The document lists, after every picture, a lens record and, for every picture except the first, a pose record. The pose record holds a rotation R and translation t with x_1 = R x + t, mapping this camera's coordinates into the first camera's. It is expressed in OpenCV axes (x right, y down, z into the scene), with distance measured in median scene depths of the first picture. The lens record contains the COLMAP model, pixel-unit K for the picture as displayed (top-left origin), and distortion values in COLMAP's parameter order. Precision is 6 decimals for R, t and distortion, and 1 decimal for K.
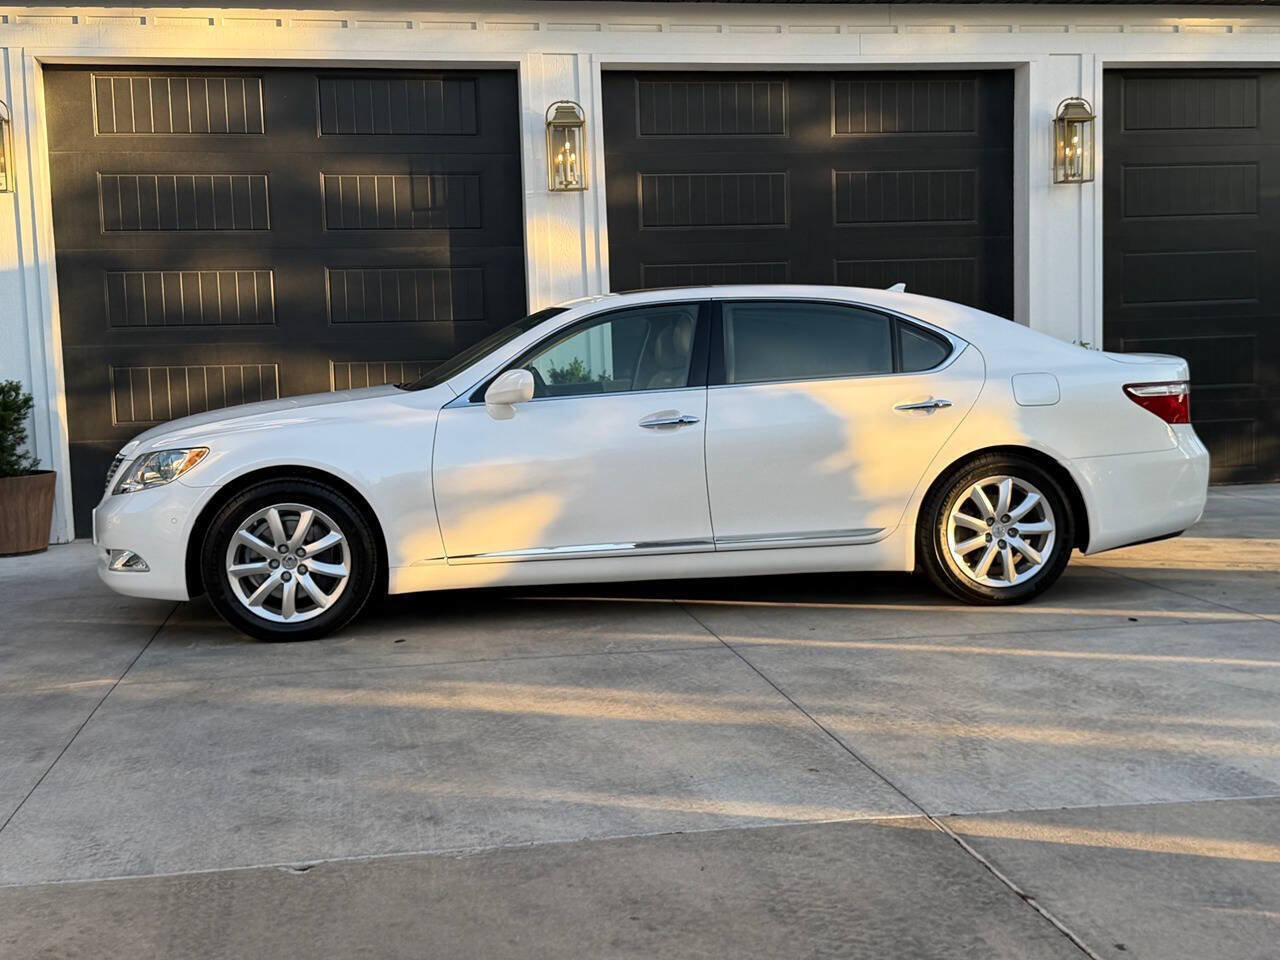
lens RADIAL K [[1563.5, 0, 647.5], [0, 1563.5, 477.2], [0, 0, 1]] dist [0.212640, -0.510315]
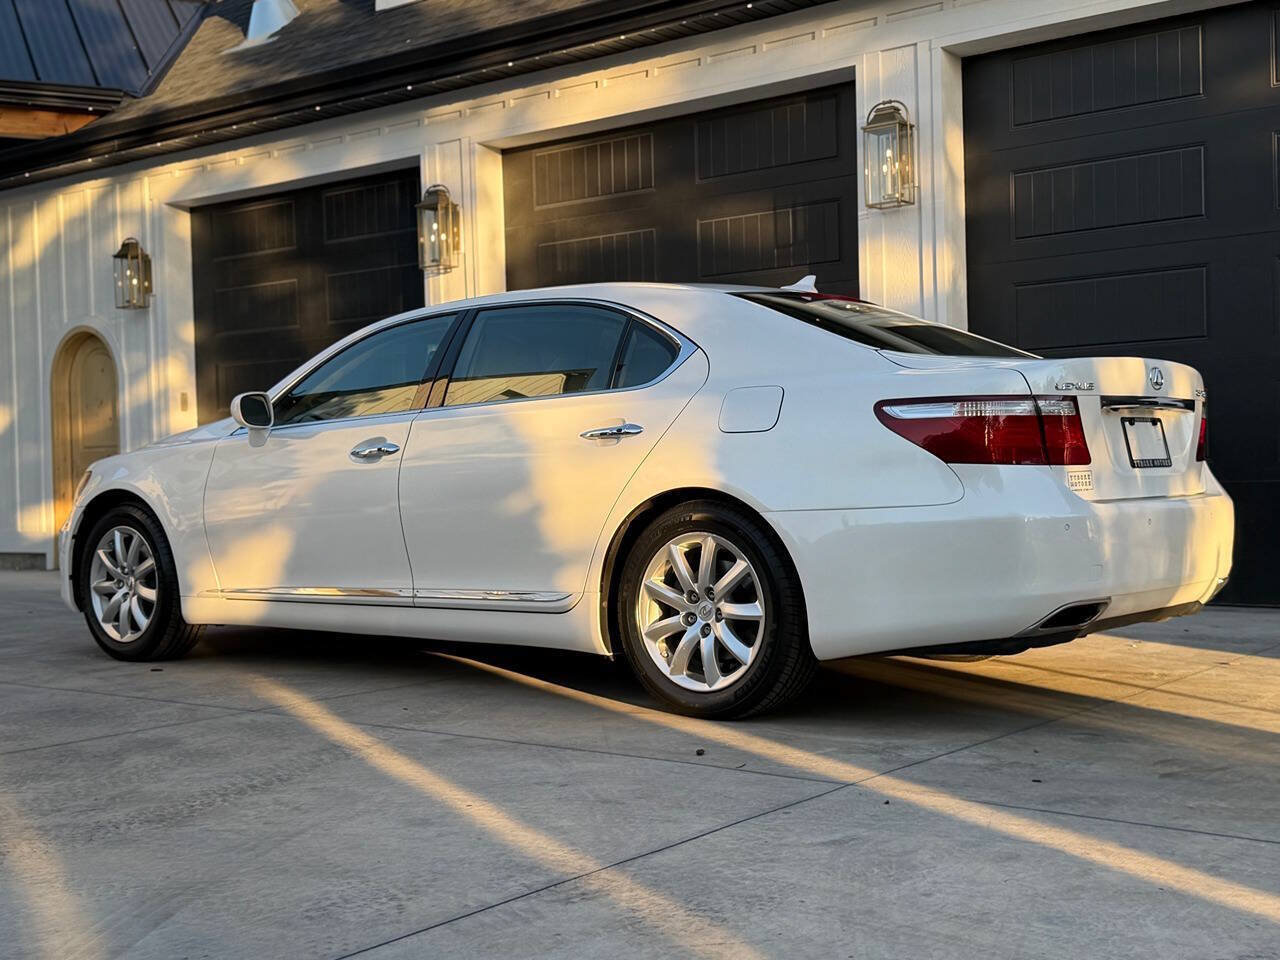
lens RADIAL K [[1566.8, 0, 659.2], [0, 1566.8, 479.4], [0, 0, 1]] dist [0.212096, -0.495574]
pose [[0.673398, 0.015061, -0.739127, 0.729666], [-0.060240, 0.997586, -0.034555, 0.000952], [0.736822, 0.067794, 0.672680, 0.516352]]
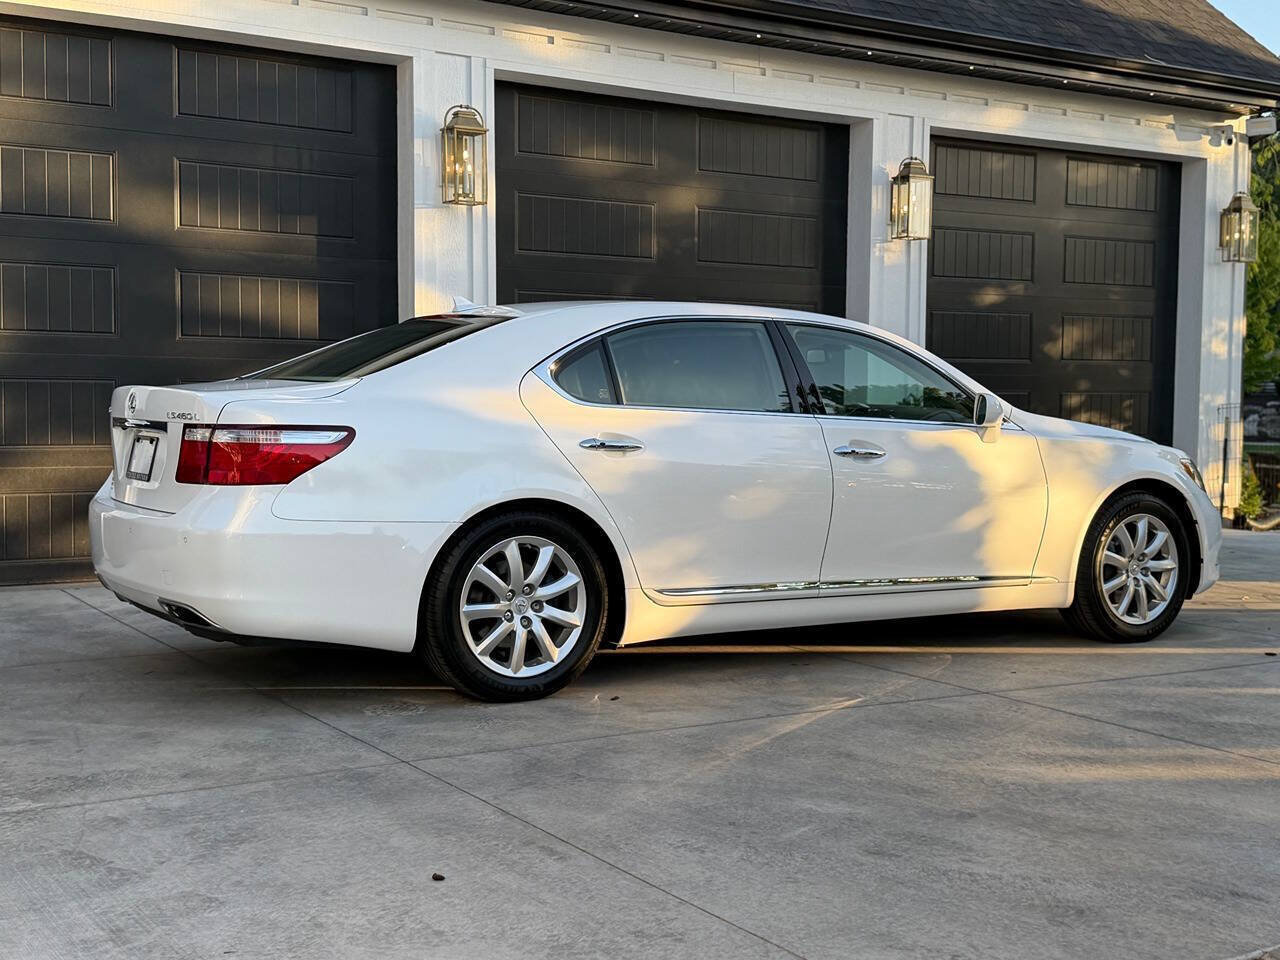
lens RADIAL K [[1563.5, 0, 647.5], [0, 1563.5, 477.2], [0, 0, 1]] dist [0.212640, -0.510315]
pose [[0.926155, 0.016466, 0.376783, -0.432034], [-0.002029, 0.999249, -0.038683, 0.015479], [-0.377137, 0.035062, 0.925493, 0.184103]]
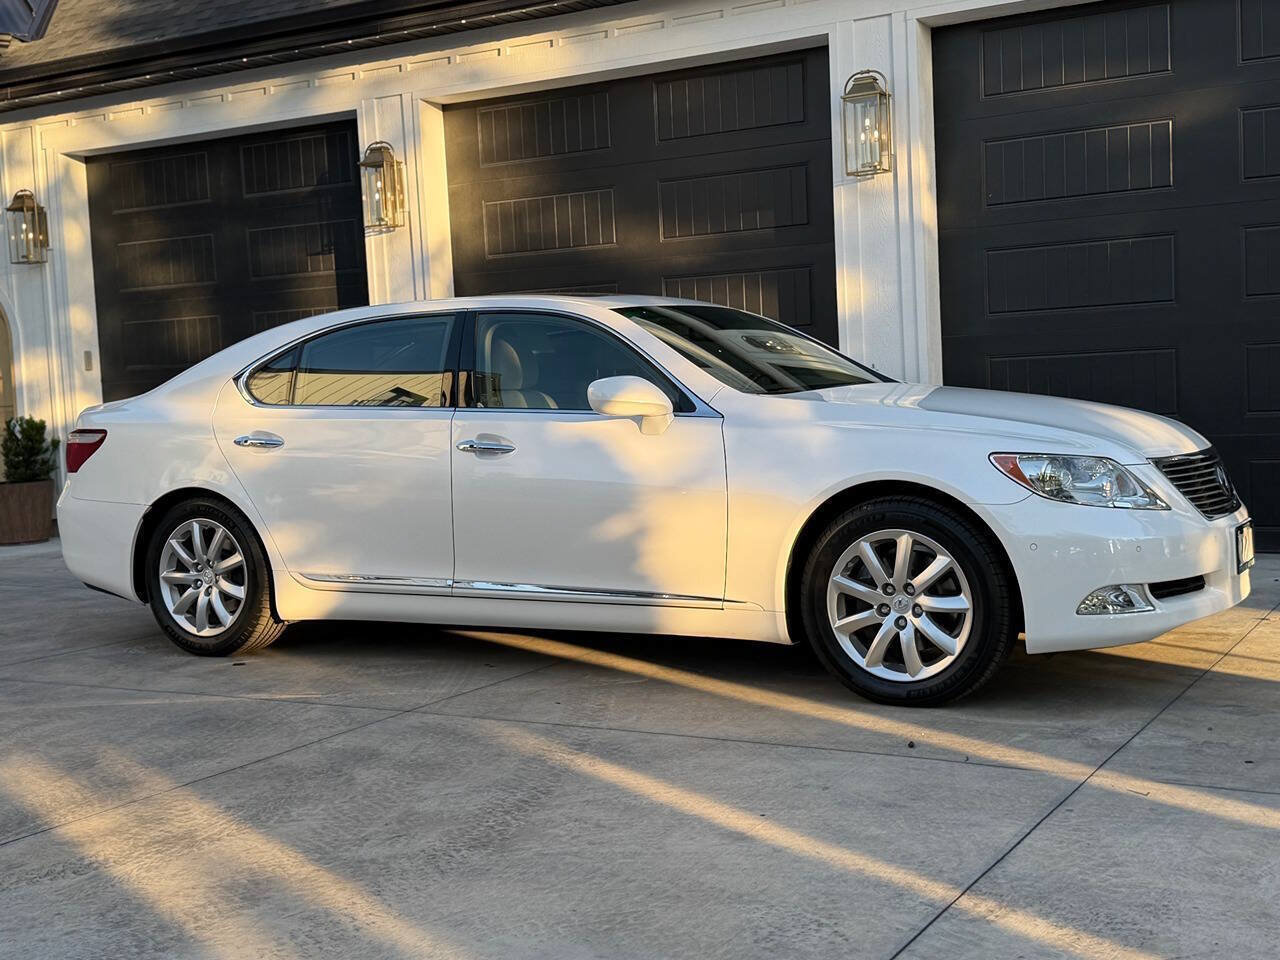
lens RADIAL K [[1564.4, 0, 652.3], [0, 1564.4, 476.4], [0, 0, 1]] dist [0.213016, -0.506017]
pose [[0.769275, 0.032152, -0.638108, 0.620294], [-0.032988, 0.999400, 0.010587, -0.029575], [0.638065, 0.012906, 0.769874, 0.374343]]
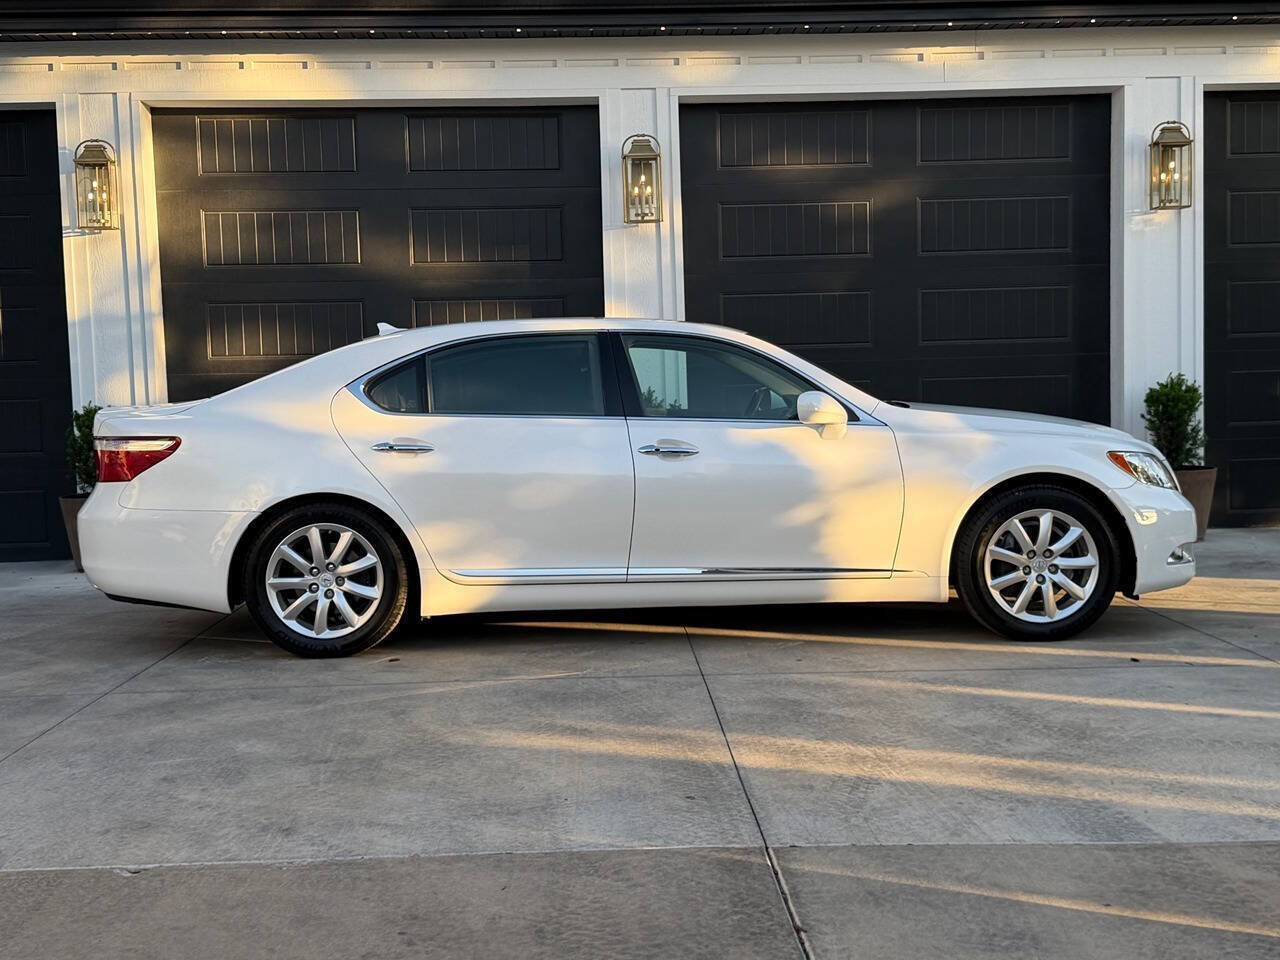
lens RADIAL K [[1563.5, 0, 647.5], [0, 1563.5, 477.2], [0, 0, 1]] dist [0.212640, -0.510315]
pose [[0.990947, 0.013112, -0.133615, 0.132342], [-0.015706, 0.999708, -0.018381, 0.000917], [0.133335, 0.020313, 0.990863, 0.001490]]
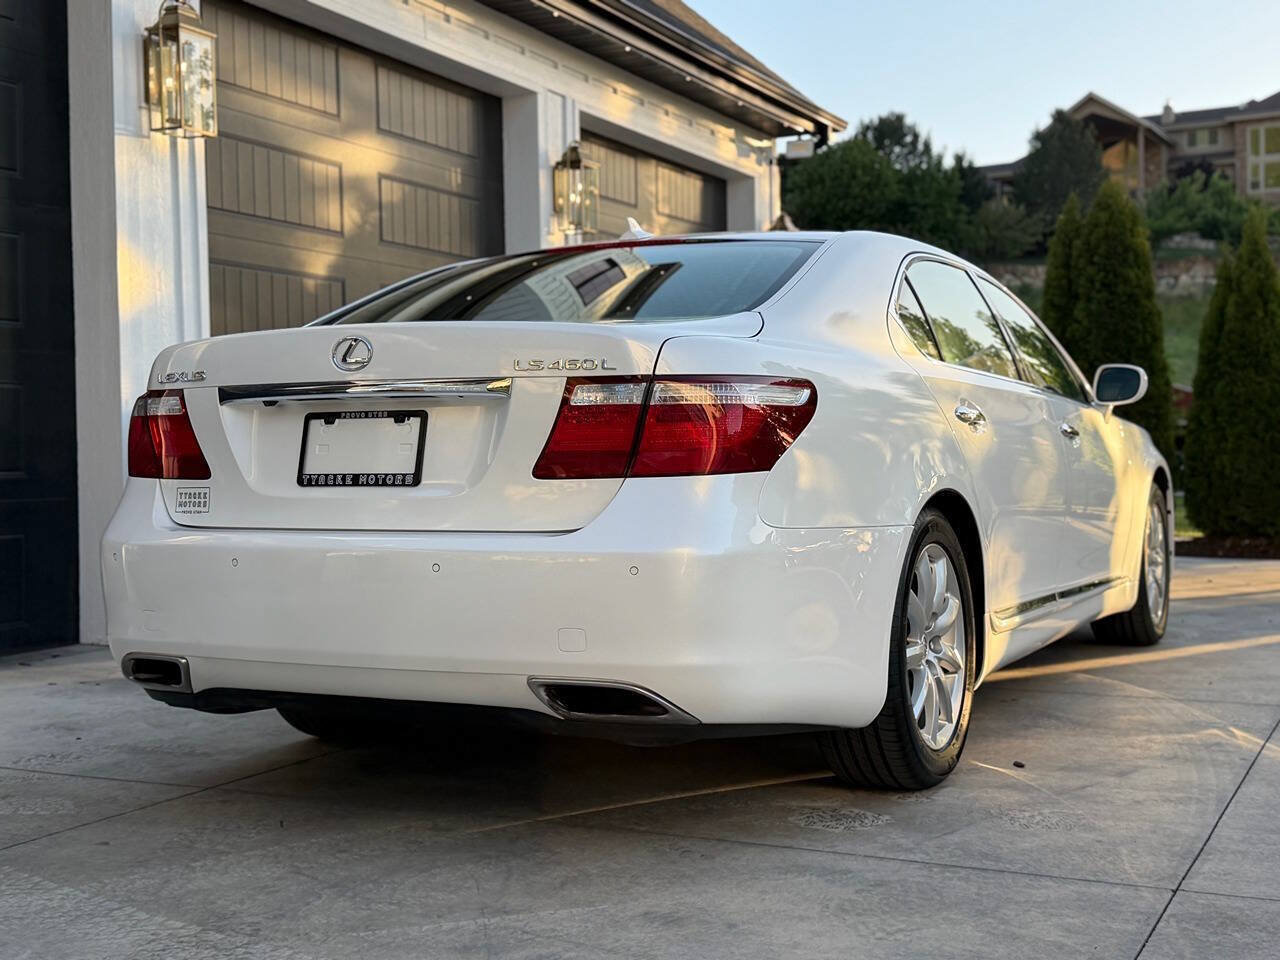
lens RADIAL K [[1564.4, 0, 652.3], [0, 1564.4, 476.4], [0, 0, 1]] dist [0.213016, -0.506017]
pose [[0.592778, 0.003566, 0.805358, -0.691411], [0.069870, 0.995992, -0.055838, 0.015227], [-0.802329, 0.089370, 0.590153, 0.686631]]
